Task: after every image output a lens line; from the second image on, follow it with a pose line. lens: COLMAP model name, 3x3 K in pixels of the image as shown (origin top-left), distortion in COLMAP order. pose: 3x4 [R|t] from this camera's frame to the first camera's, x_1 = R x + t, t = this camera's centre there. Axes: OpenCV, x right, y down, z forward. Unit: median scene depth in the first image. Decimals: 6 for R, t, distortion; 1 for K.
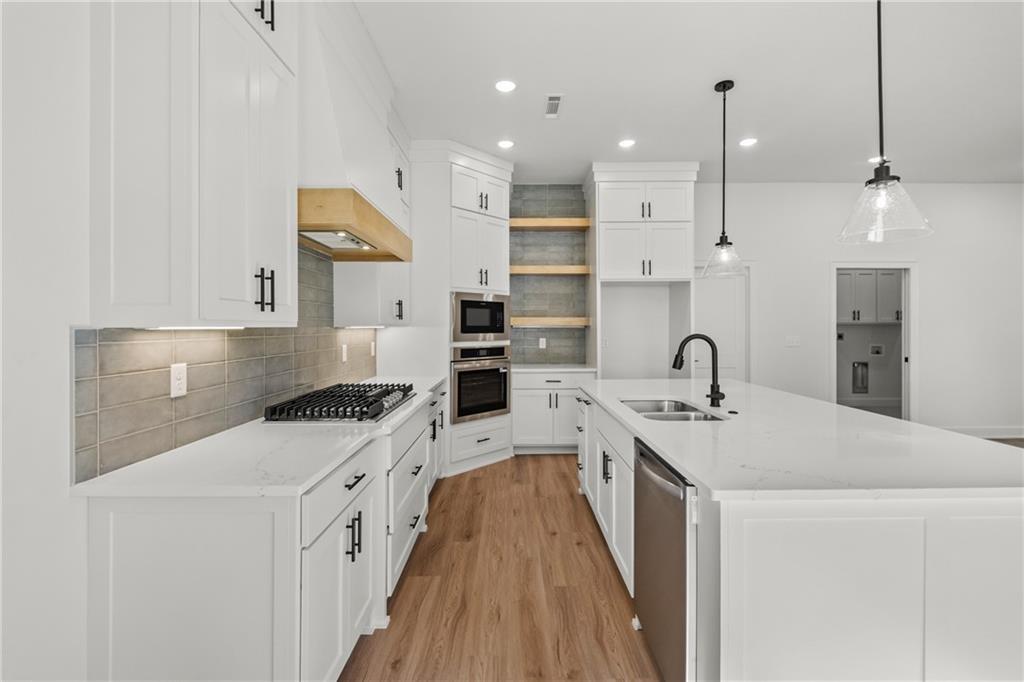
lens RADIAL K [[447.5, 0, 514.7], [0, 447.5, 333.4], [0, 0, 1]] dist [0.001761, -0.000012]
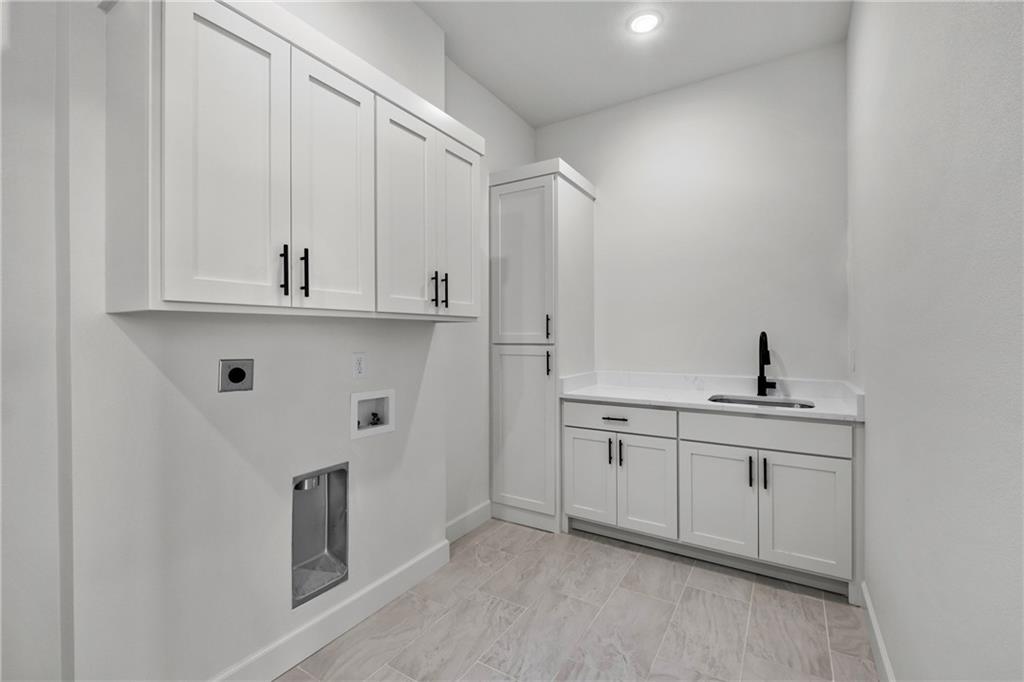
lens RADIAL K [[447.5, 0, 514.0], [0, 447.5, 338.3], [0, 0, 1]] dist [0.001761, -0.000012]
pose [[0.528717, -0.000565, 0.848798, 0.614536], [0.003383, 0.999993, -0.001442, -0.009294], [-0.848792, 0.003634, 0.528715, 0.774401]]
